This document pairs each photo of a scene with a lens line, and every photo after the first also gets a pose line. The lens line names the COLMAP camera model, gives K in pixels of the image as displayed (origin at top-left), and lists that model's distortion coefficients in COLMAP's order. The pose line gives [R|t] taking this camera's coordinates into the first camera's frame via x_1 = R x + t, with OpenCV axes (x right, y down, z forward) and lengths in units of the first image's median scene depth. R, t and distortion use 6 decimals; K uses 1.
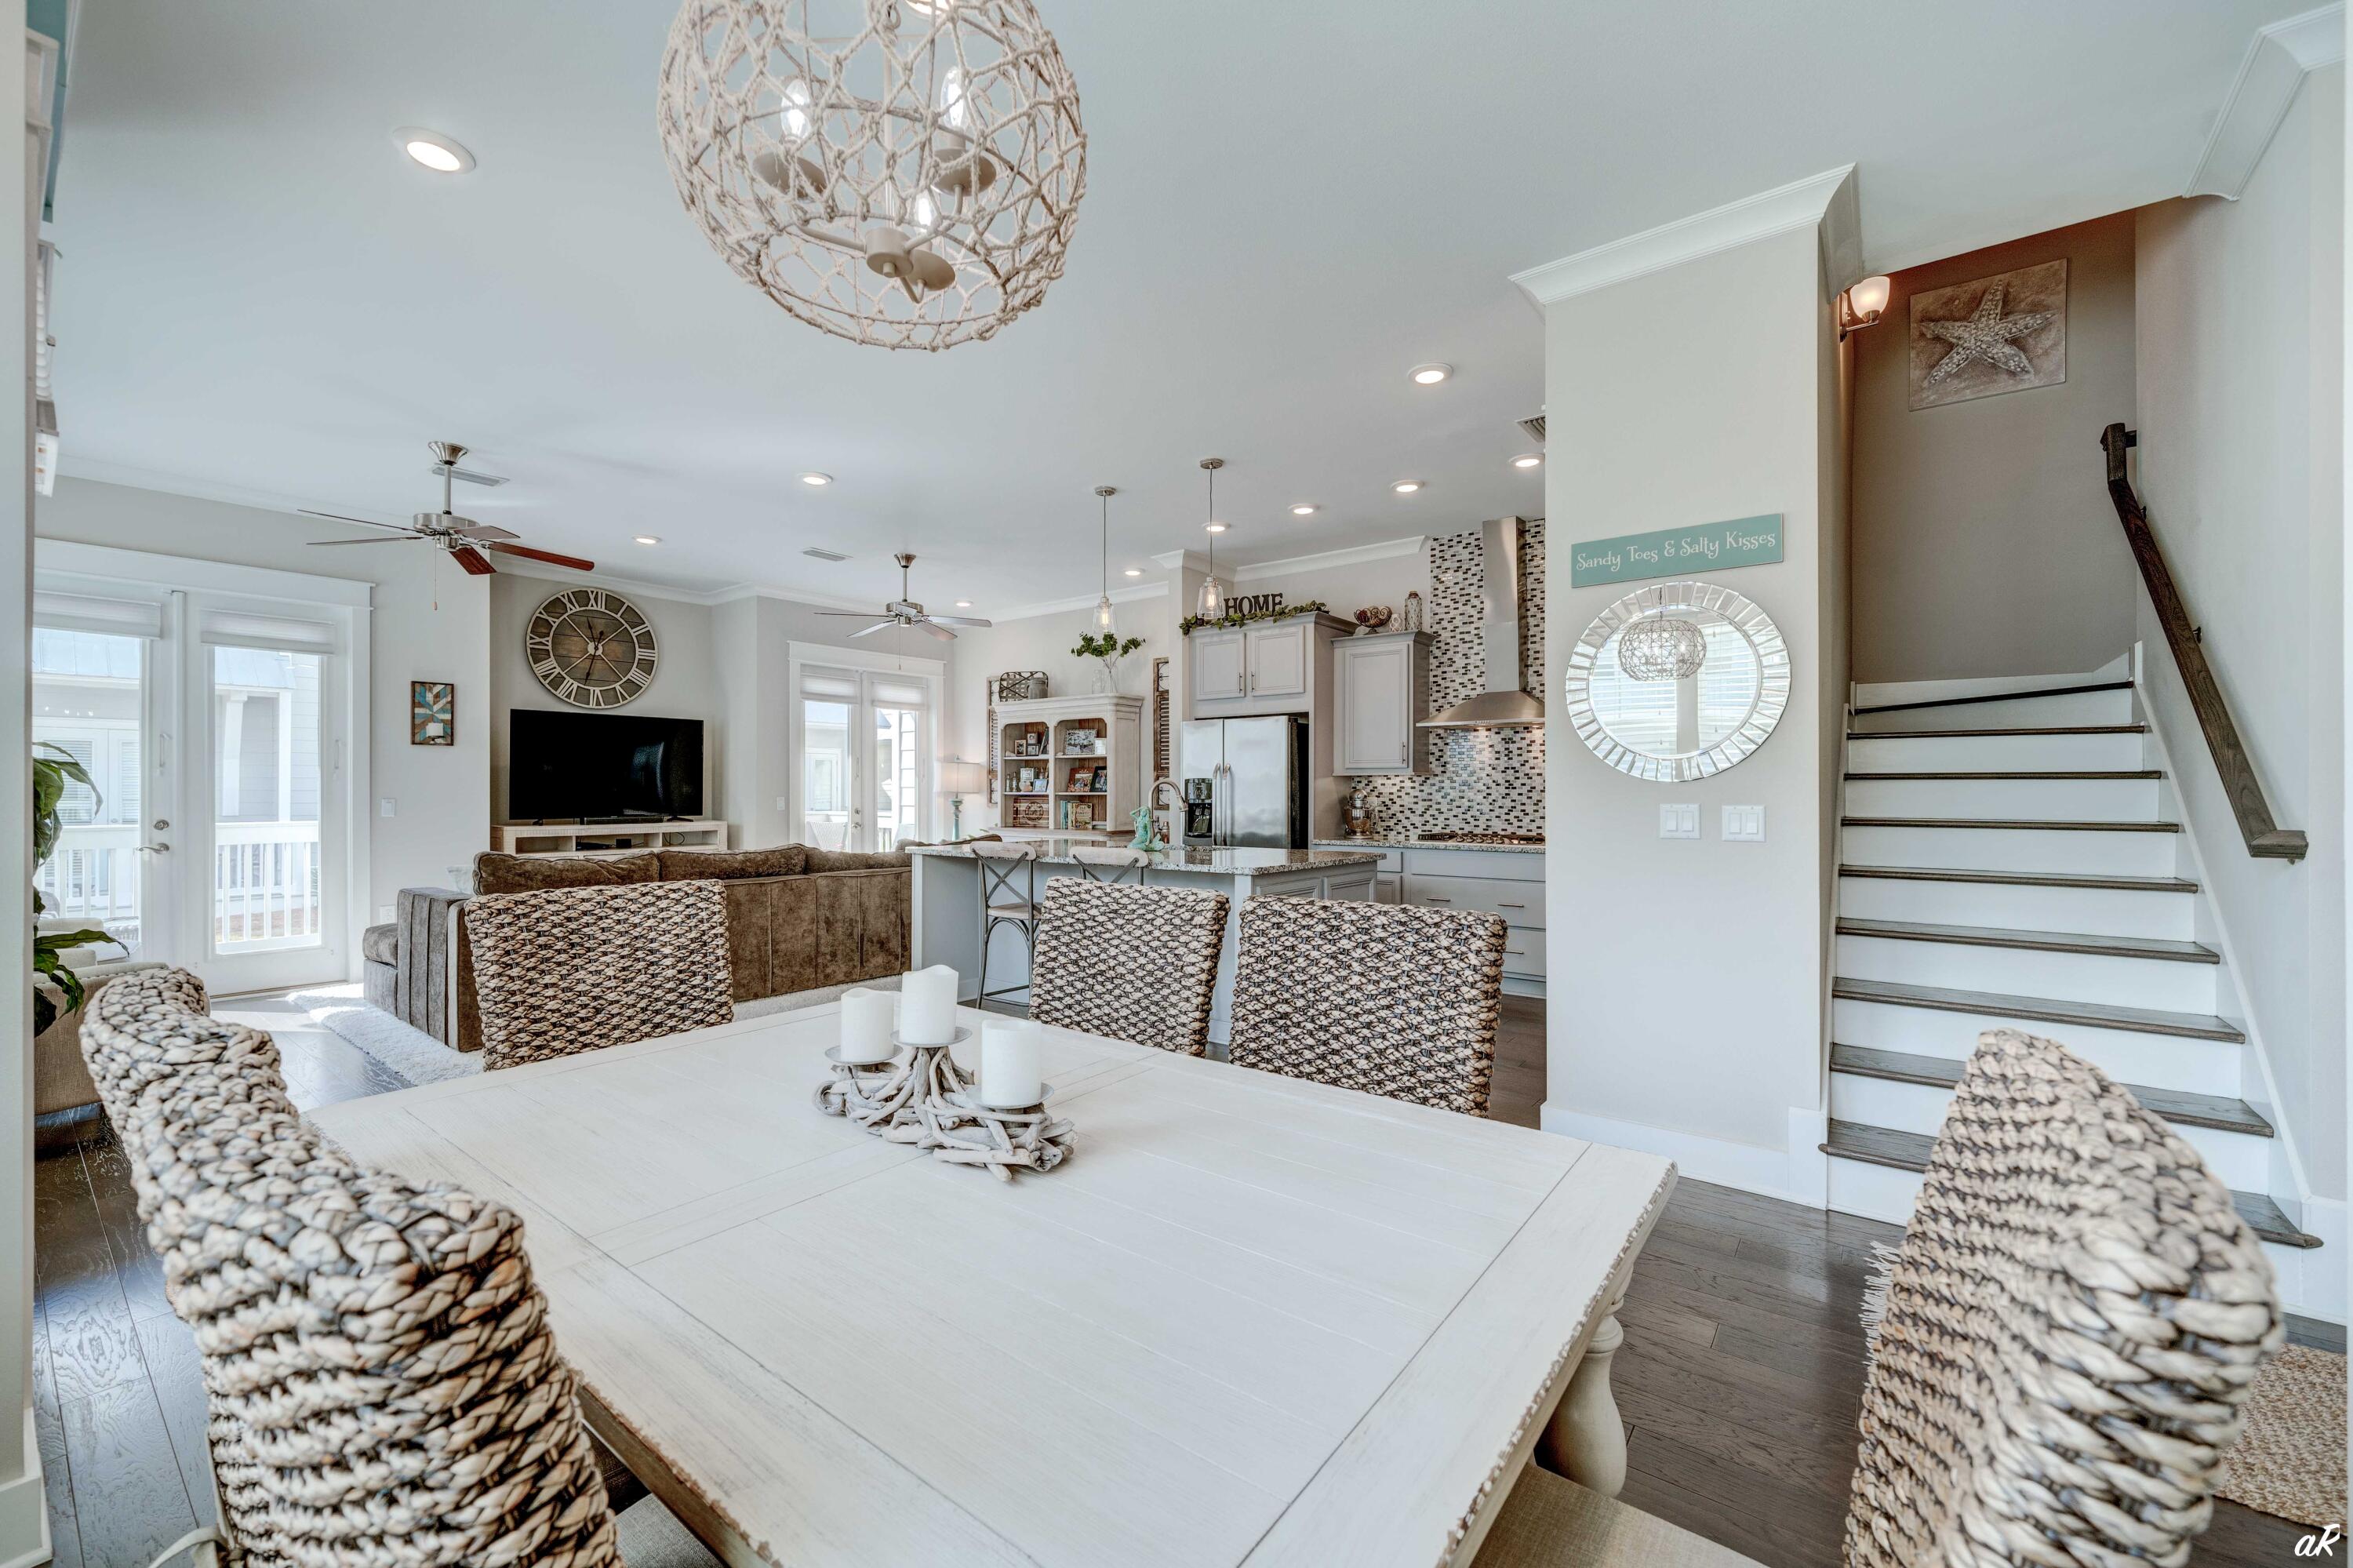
lens RADIAL K [[923.7, 0, 1161.0], [0, 923.7, 790.0], [0, 0, 1]] dist [-0.004724, 0.000301]
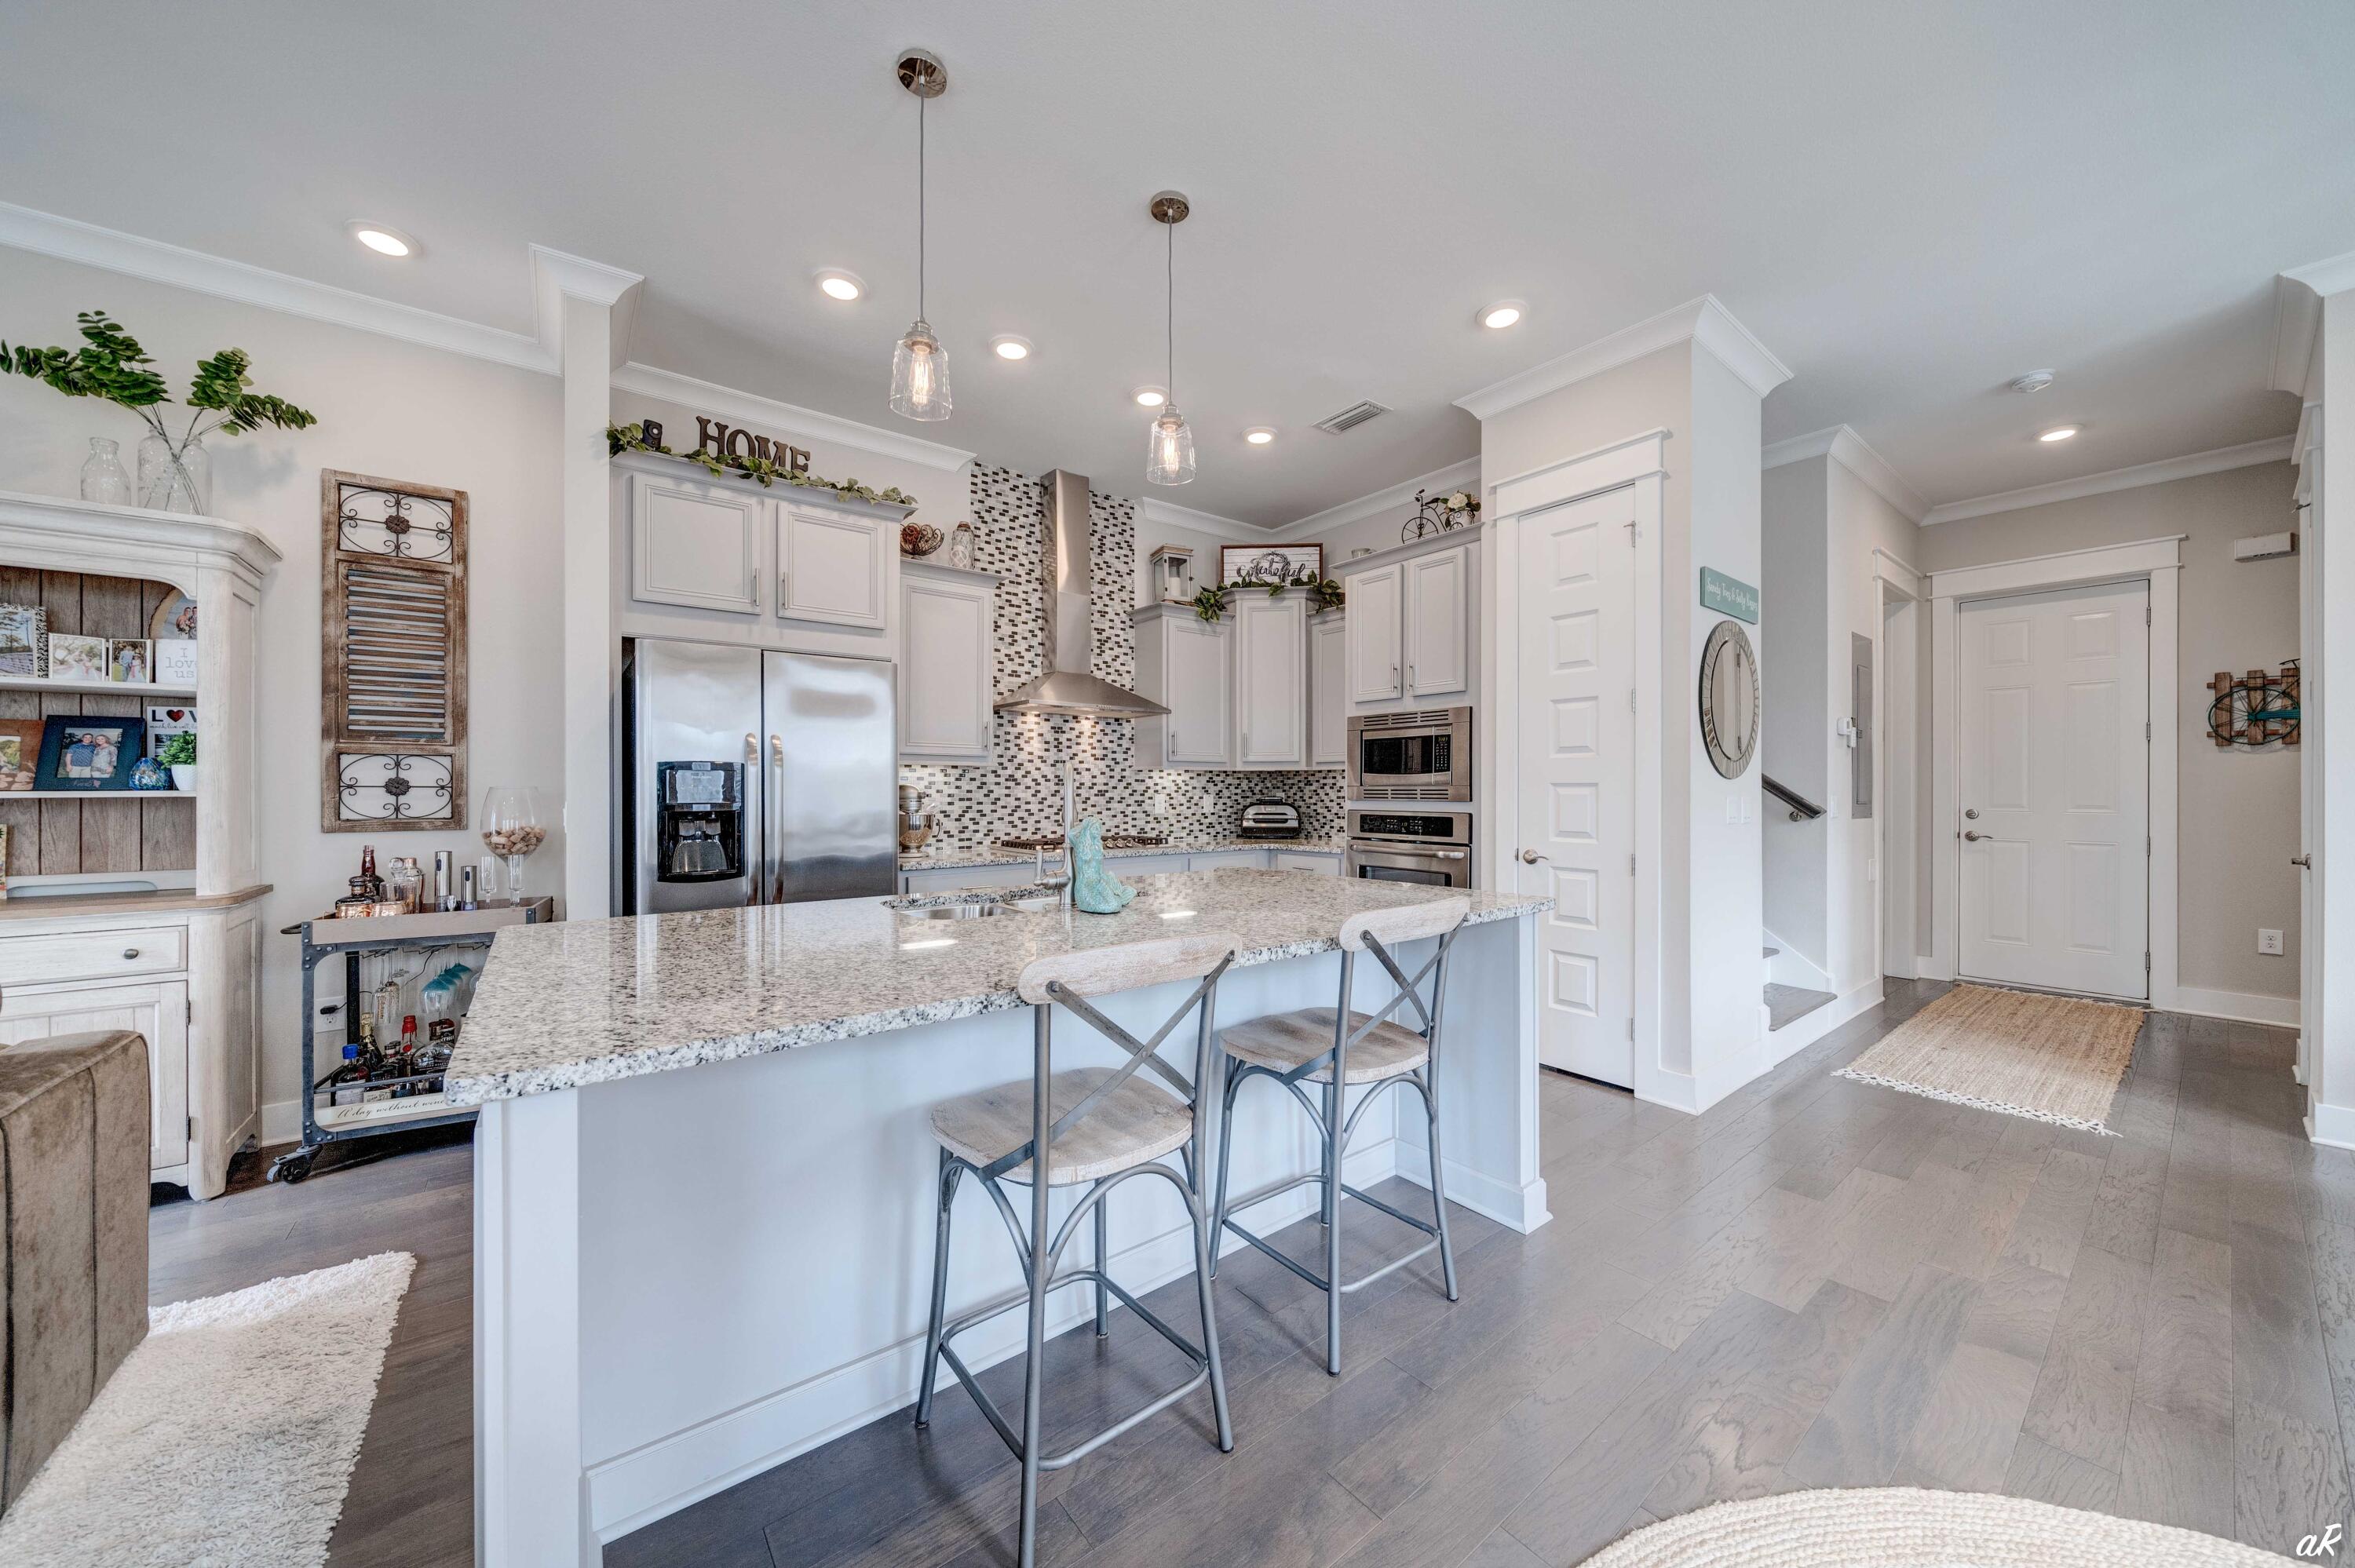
lens RADIAL K [[817.6, 0, 1173.5], [0, 817.6, 789.7], [0, 0, 1]] dist [-0.009242, 0.000063]
pose [[0.247919, -0.001087, 0.968780, -0.325496], [0.000133, 0.999999, 0.001088, 0.002064], [-0.968781, -0.000141, 0.247919, 0.663595]]
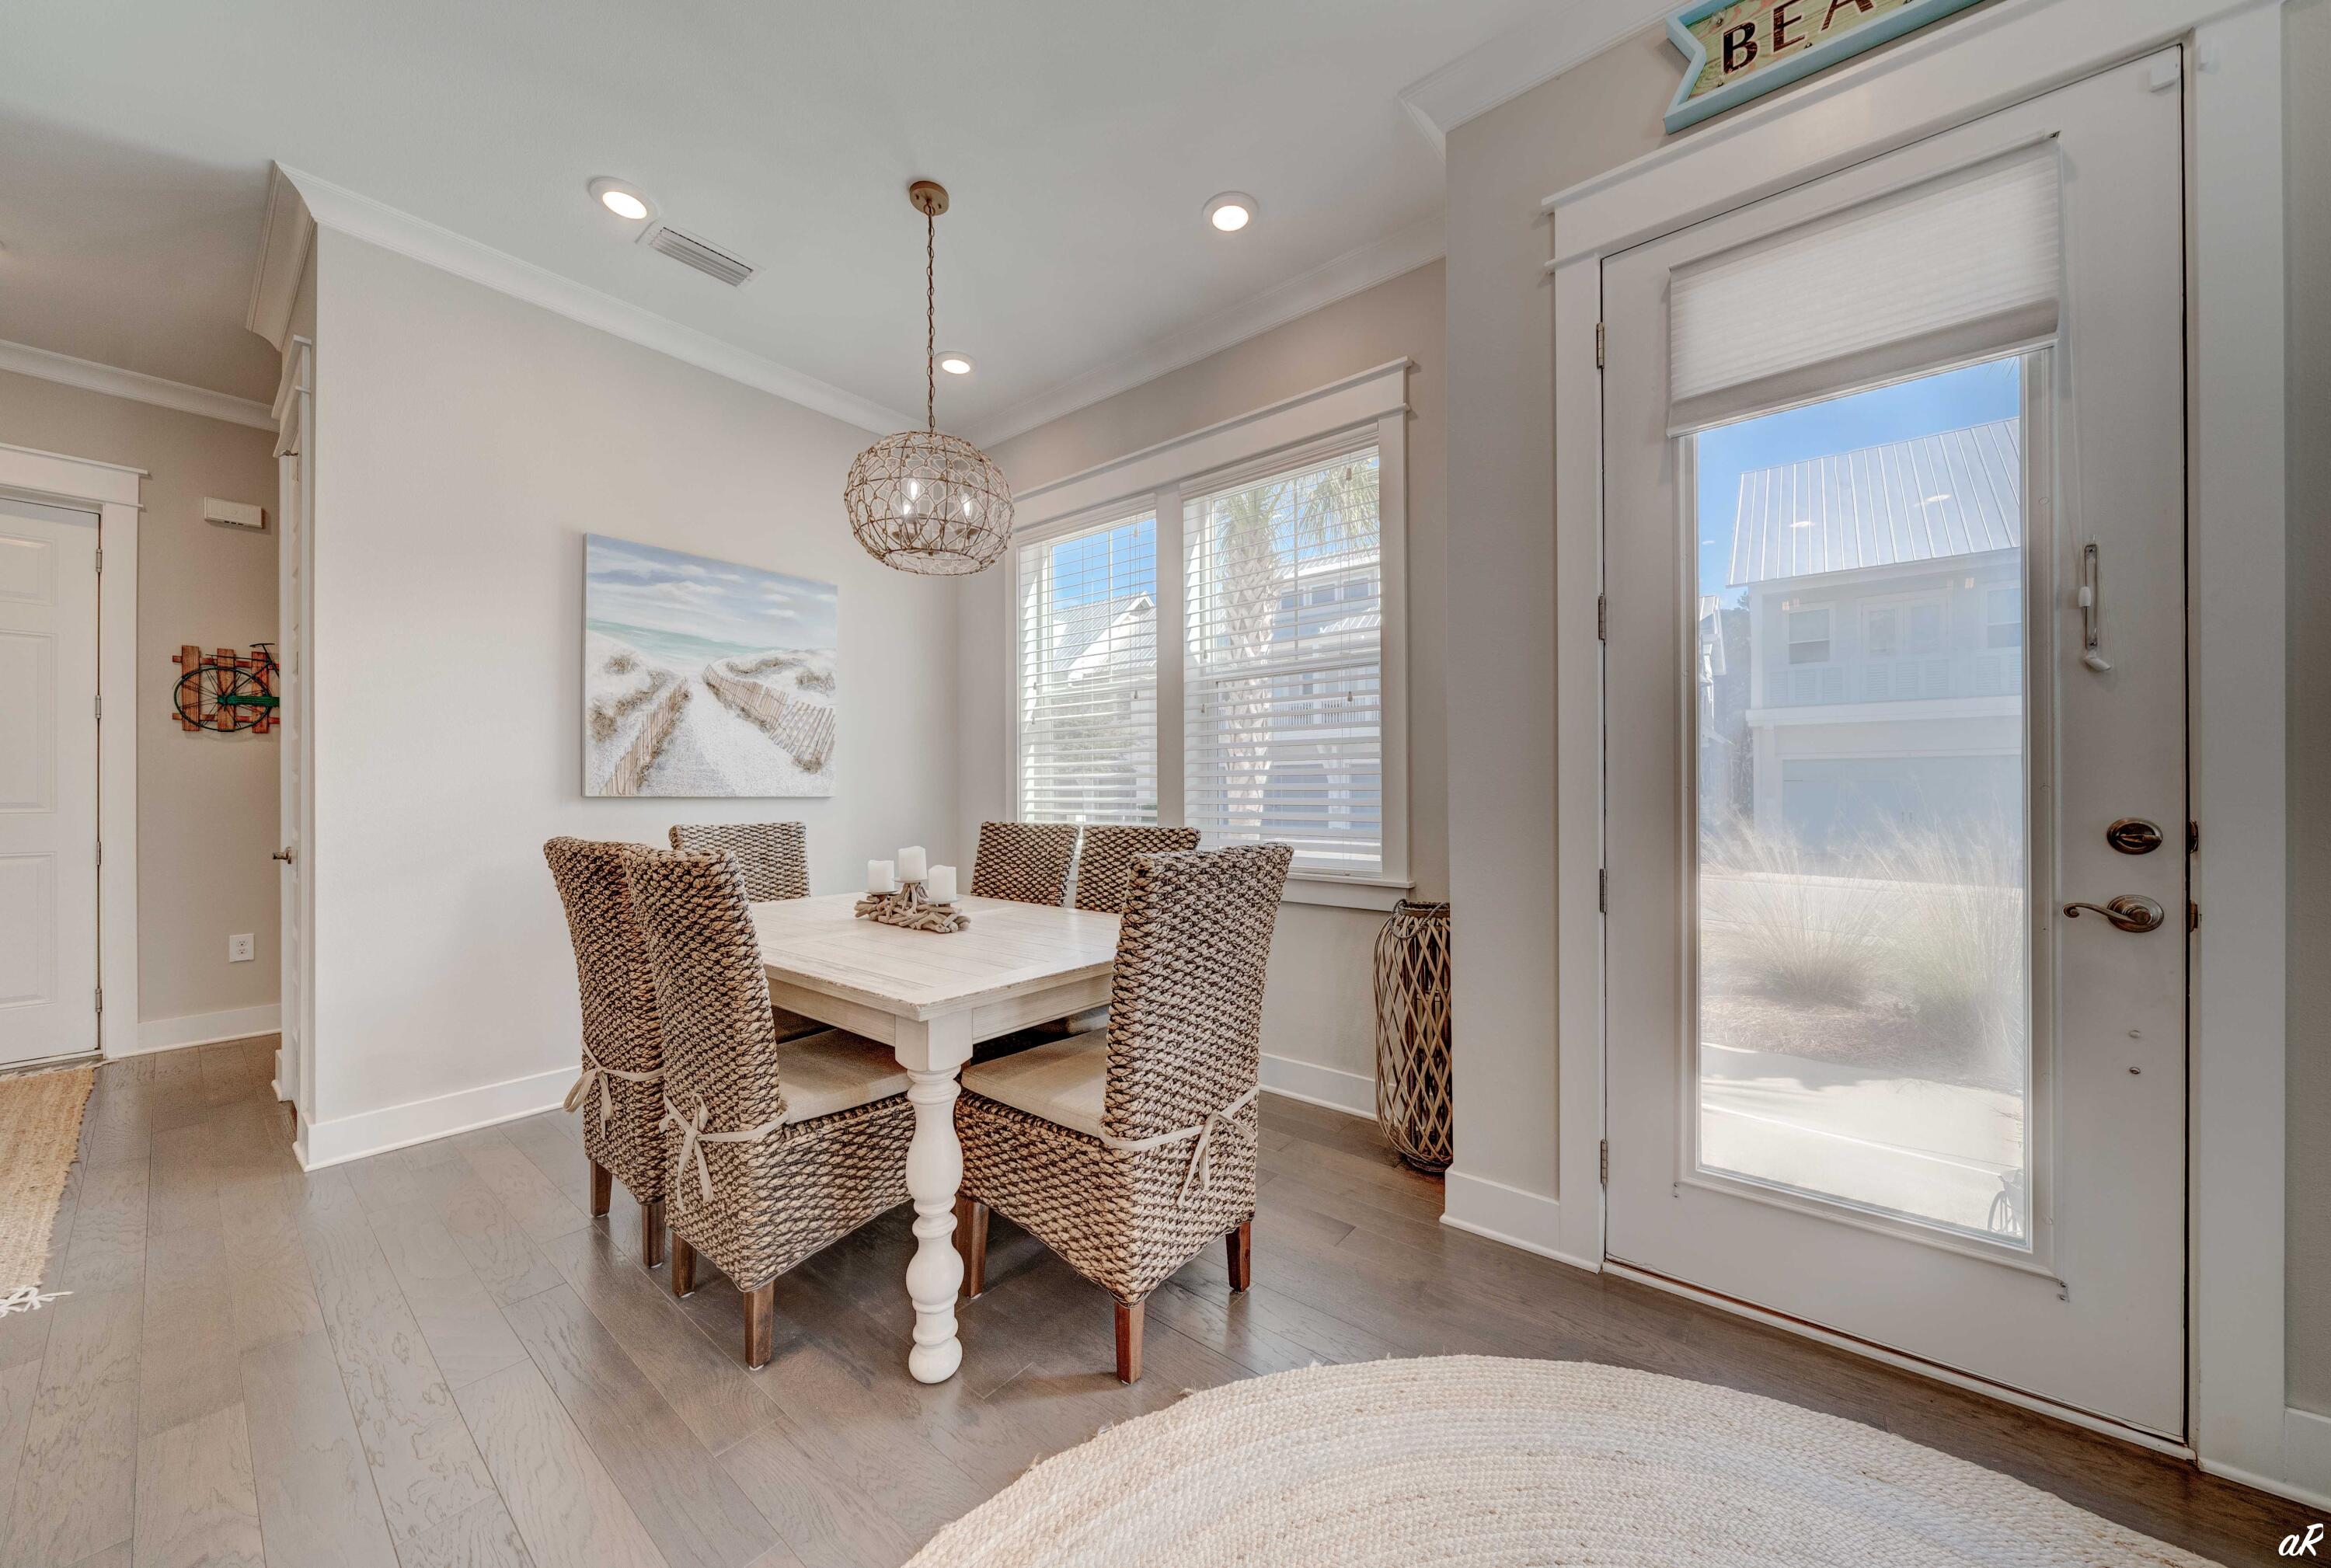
lens RADIAL K [[814.0, 0, 1167.3], [0, 814.0, 791.1], [0, 0, 1]] dist [-0.004821, 0.000068]
pose [[-0.999896, 0.004473, 0.013722, -0.171259], [0.004438, 0.999987, -0.002609, 0.014408], [-0.013734, -0.002548, -0.999902, 0.555819]]
